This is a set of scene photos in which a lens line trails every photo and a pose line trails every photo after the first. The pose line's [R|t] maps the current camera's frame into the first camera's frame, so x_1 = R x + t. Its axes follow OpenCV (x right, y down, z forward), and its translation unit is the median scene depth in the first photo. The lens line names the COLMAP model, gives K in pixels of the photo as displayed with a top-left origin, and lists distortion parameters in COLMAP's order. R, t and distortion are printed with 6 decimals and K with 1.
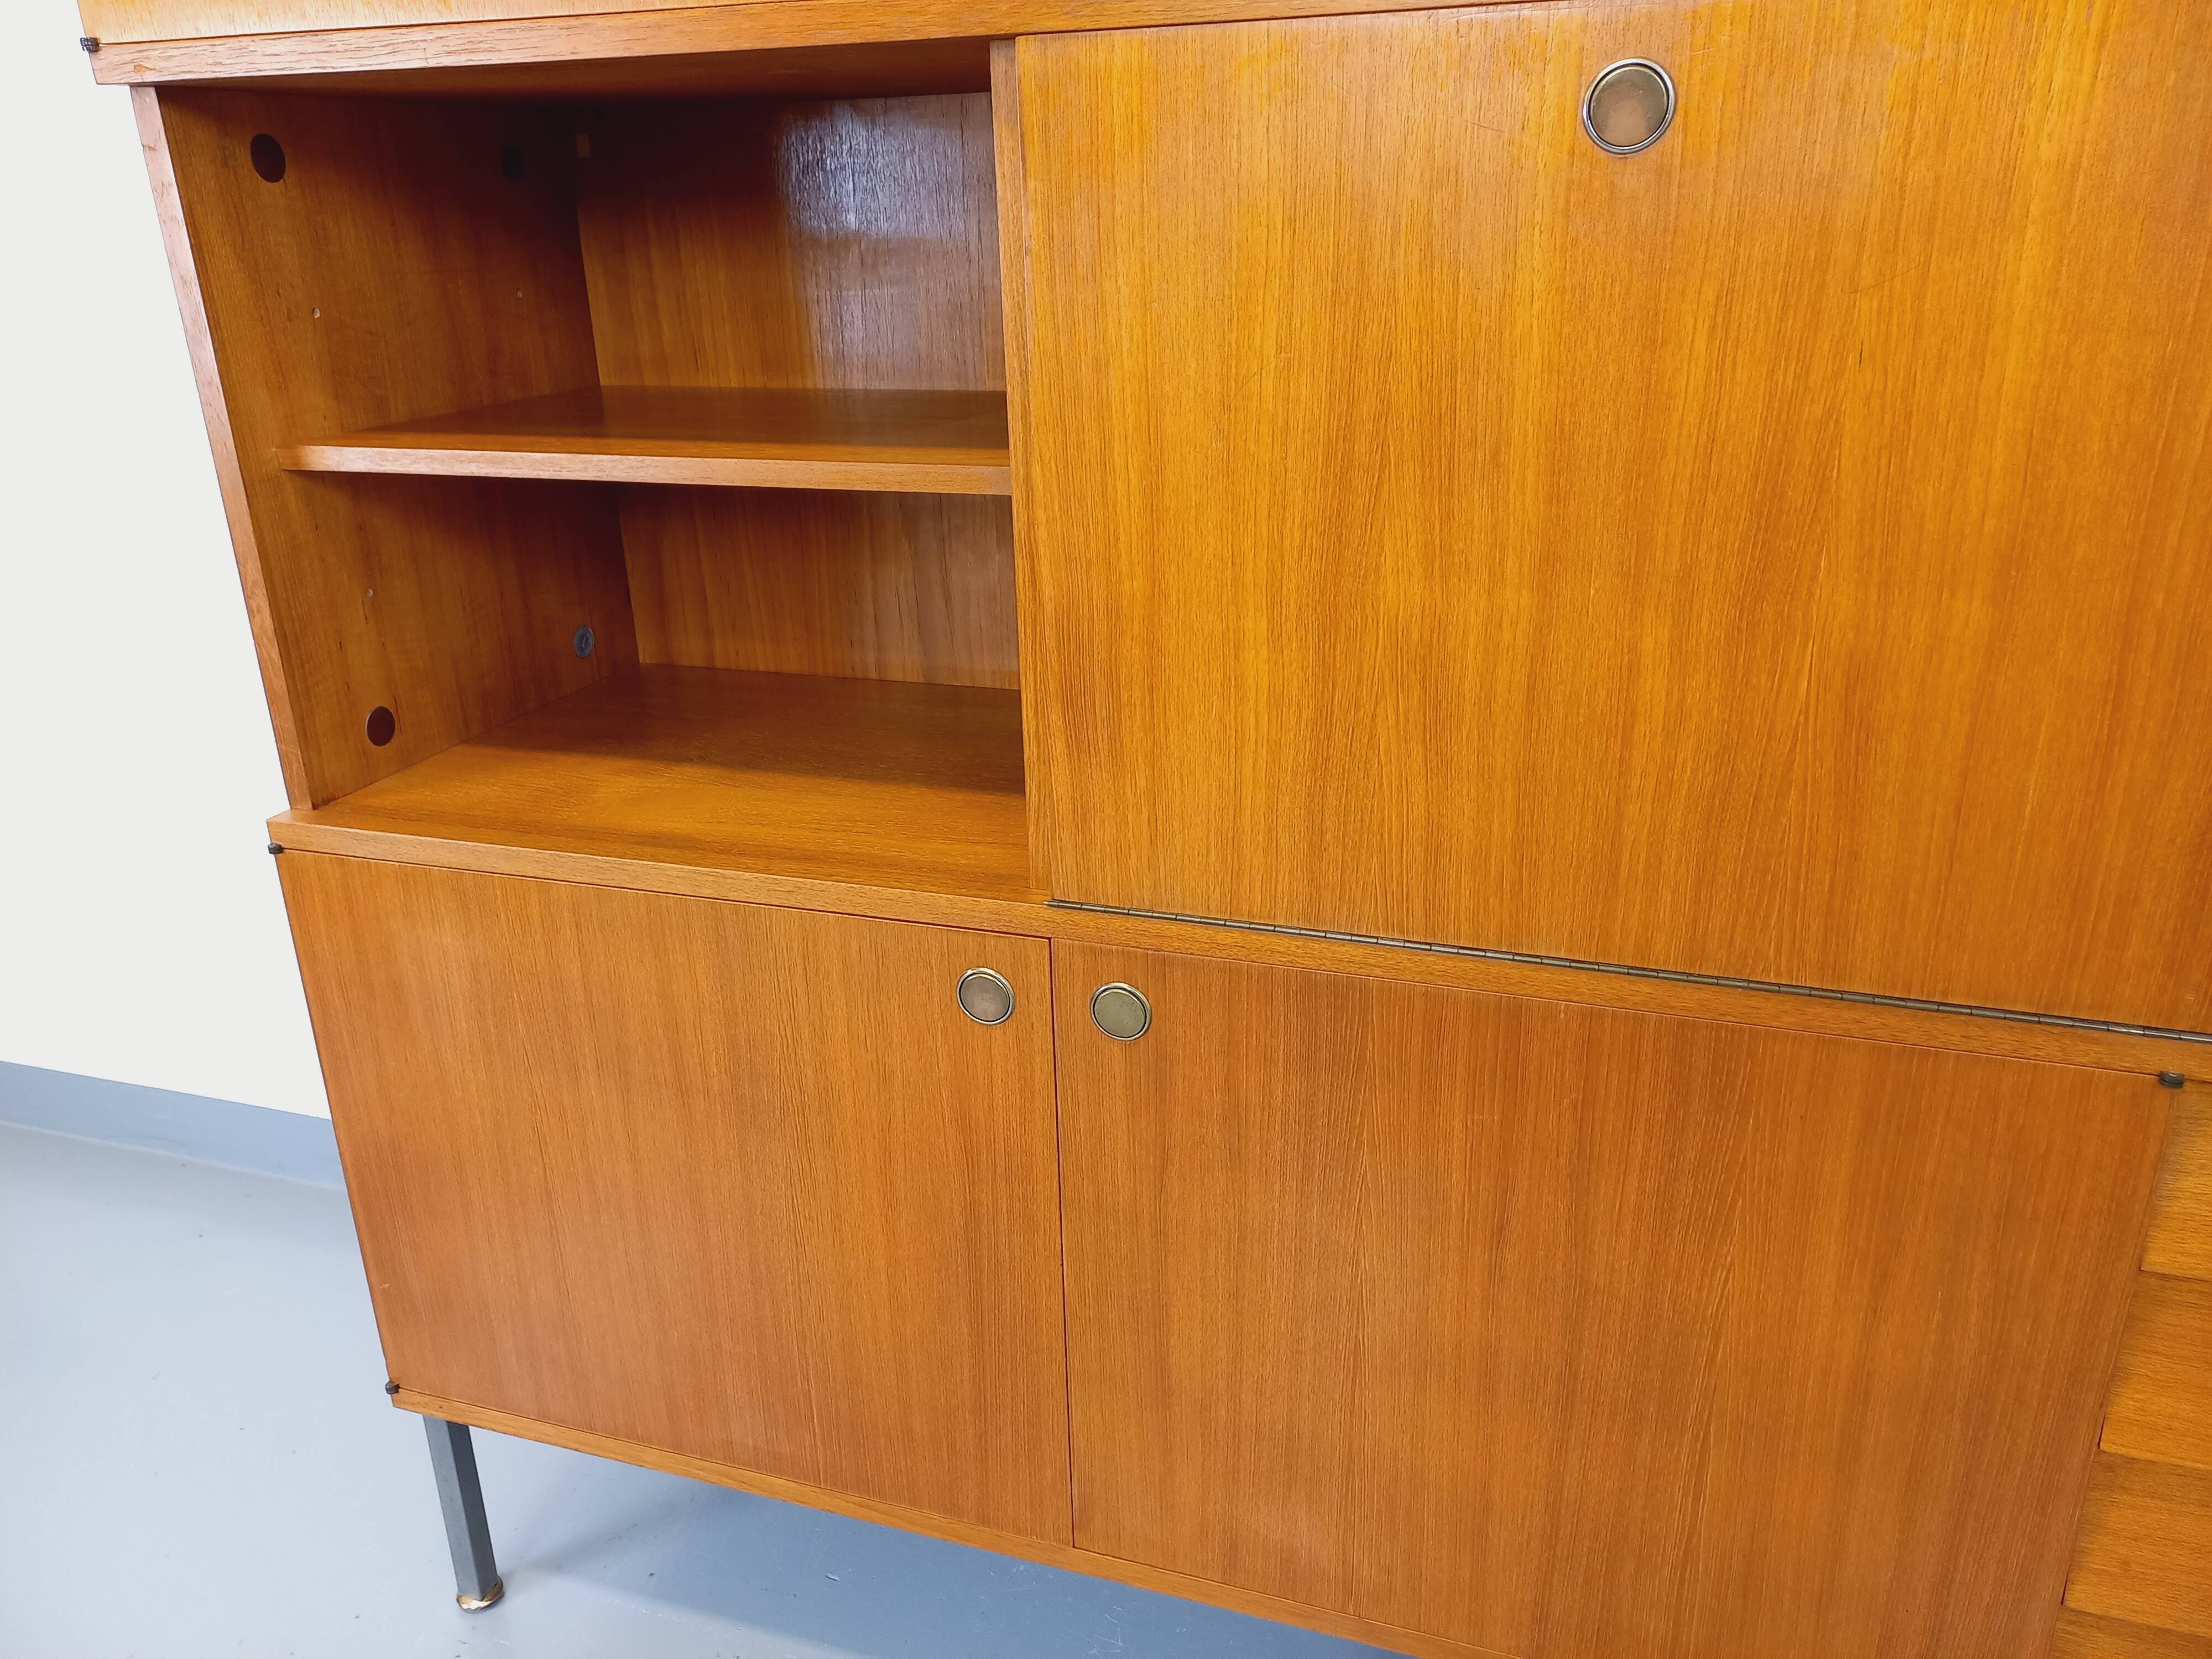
lens RADIAL K [[1625.5, 0, 1090.8], [0, 1625.5, 824.5], [0, 0, 1]] dist [0.079941, -0.077225]
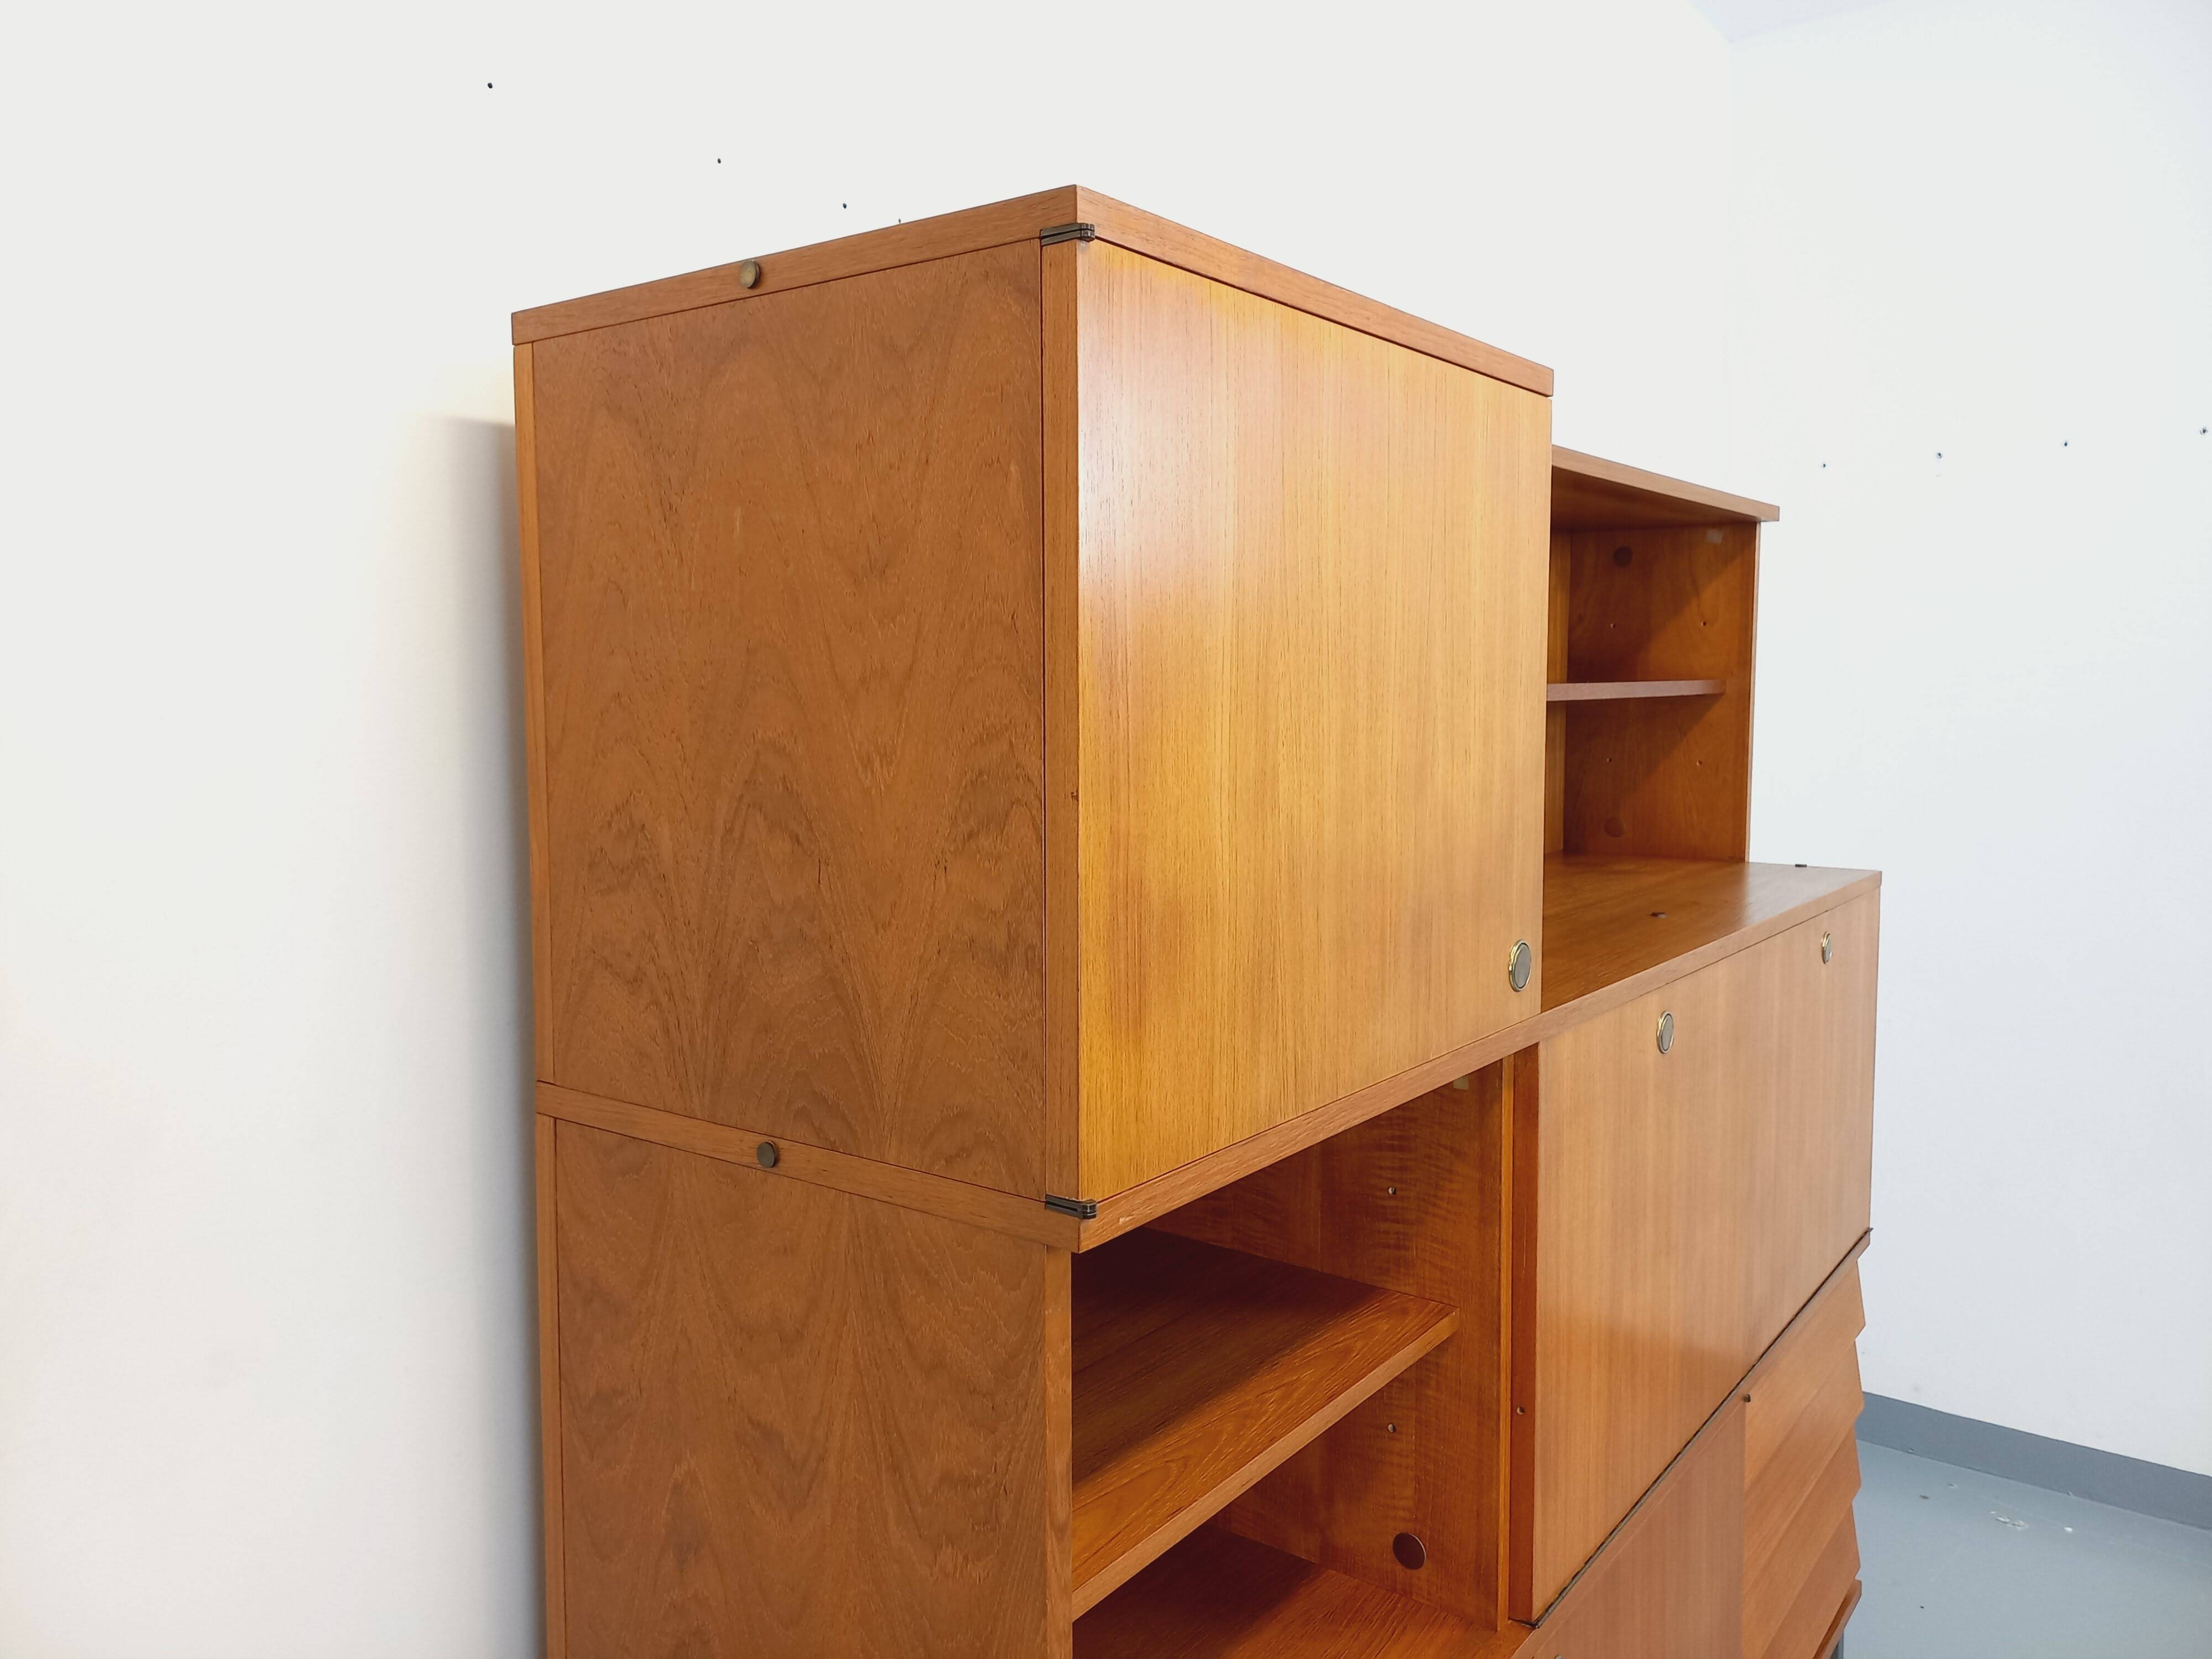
lens RADIAL K [[1625.5, 0, 1080.4], [0, 1625.5, 799.1], [0, 0, 1]] dist [0.079941, -0.077225]
pose [[0.313619, -0.043822, 0.948537, -1.522633], [0.336439, 0.939258, -0.067846, -0.676481], [-0.887948, 0.340402, 0.309313, 0.758681]]
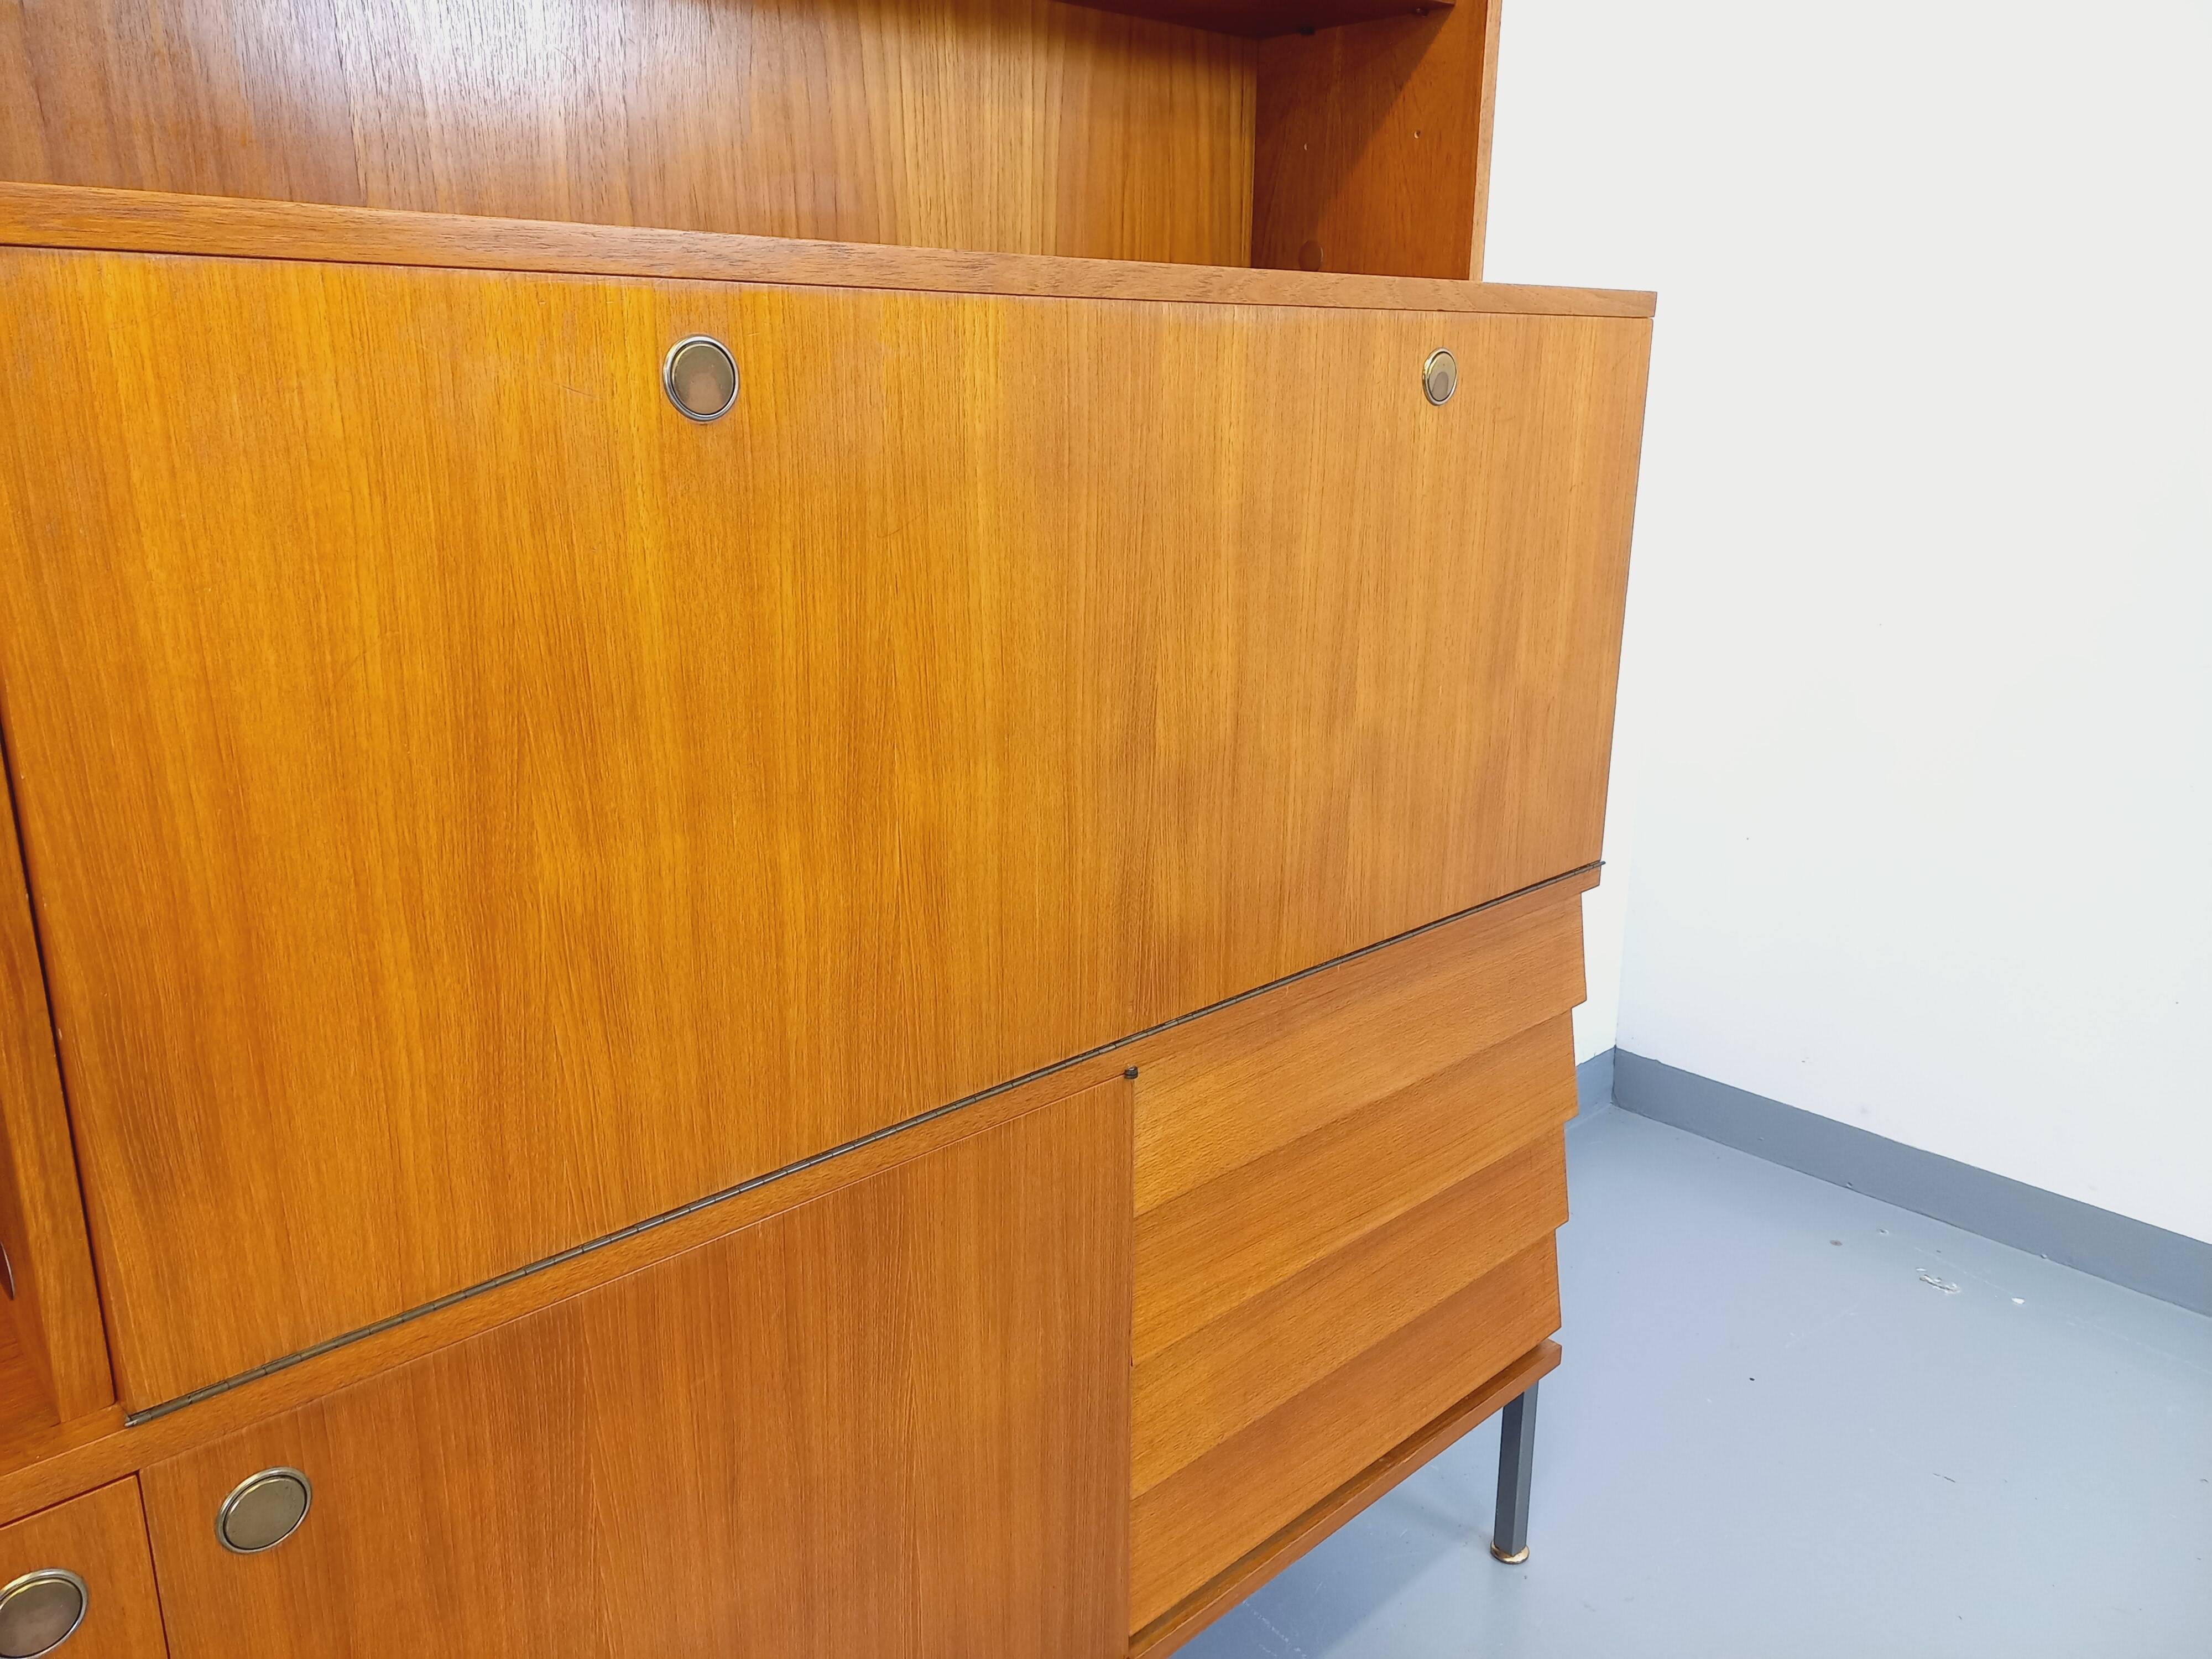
lens RADIAL K [[1625.5, 0, 1115.4], [0, 1625.5, 807.0], [0, 0, 1]] dist [0.079941, -0.077225]
pose [[0.459043, -0.202433, 0.865044, -0.433144], [0.300748, 0.951614, 0.063098, -0.132052], [-0.835961, 0.231195, 0.497713, 0.261842]]
